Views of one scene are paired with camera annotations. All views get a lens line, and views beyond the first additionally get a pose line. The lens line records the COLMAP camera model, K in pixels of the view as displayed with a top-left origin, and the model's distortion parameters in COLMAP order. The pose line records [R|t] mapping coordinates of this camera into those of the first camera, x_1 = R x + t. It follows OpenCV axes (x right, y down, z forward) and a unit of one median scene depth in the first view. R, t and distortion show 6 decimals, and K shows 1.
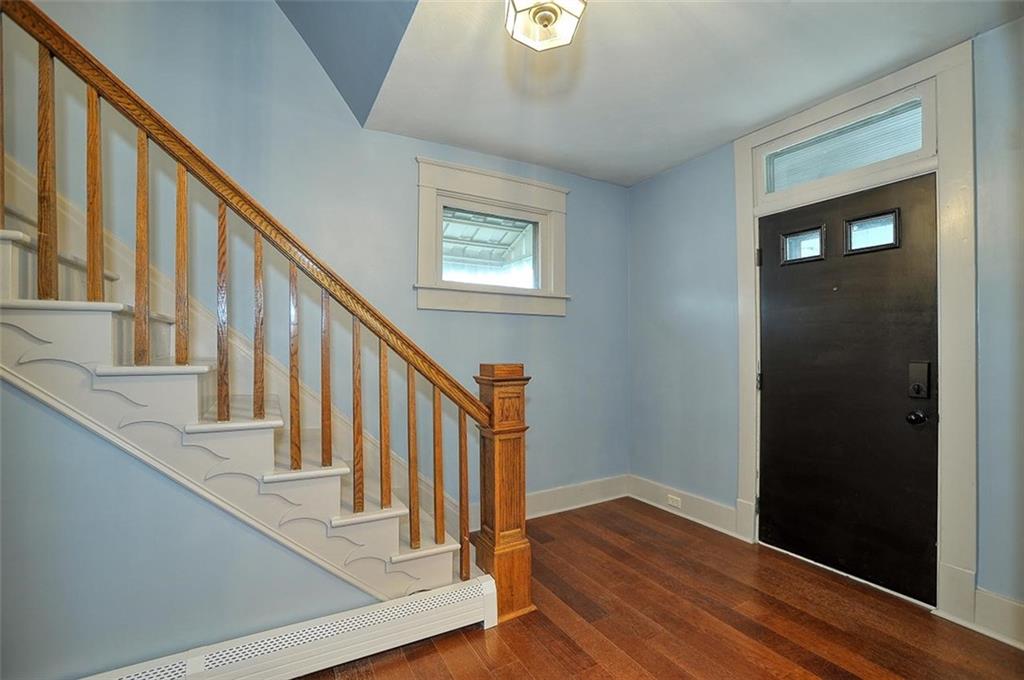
lens RADIAL K [[444.8, 0, 512.0], [0, 444.8, 340.0], [0, 0, 1]] dist [-0.053423, 0.000133]
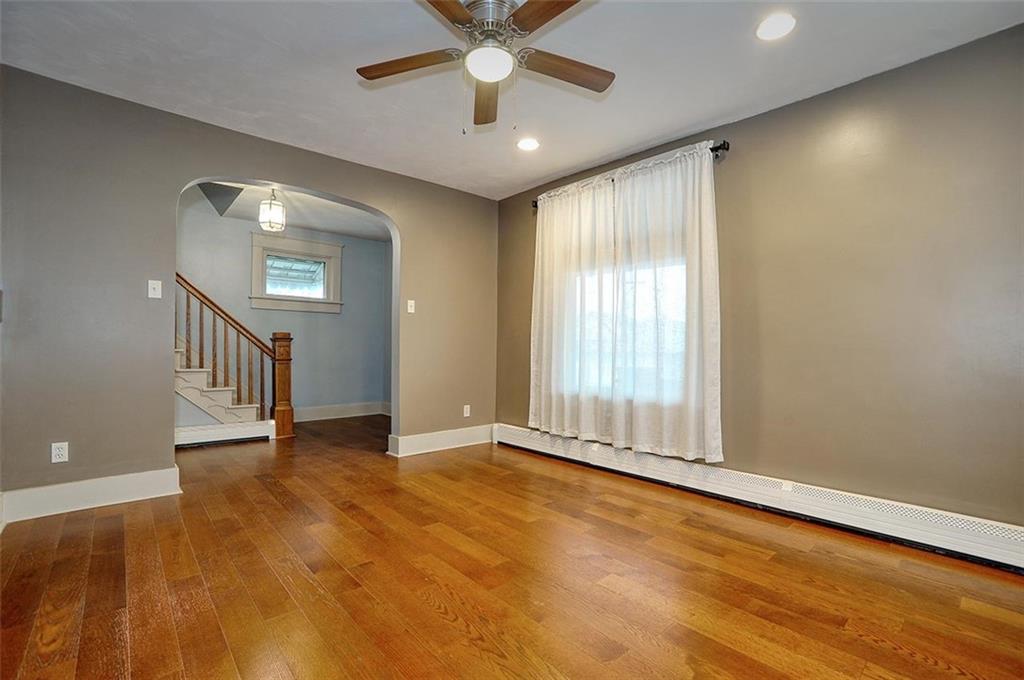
lens RADIAL K [[444.8, 0, 512.0], [0, 444.8, 340.0], [0, 0, 1]] dist [-0.053423, 0.000133]
pose [[0.971531, 0.008069, 0.236777, 0.625310], [-0.008873, 0.999958, 0.002327, 0.076356], [-0.236748, -0.004361, 0.971561, -1.587318]]
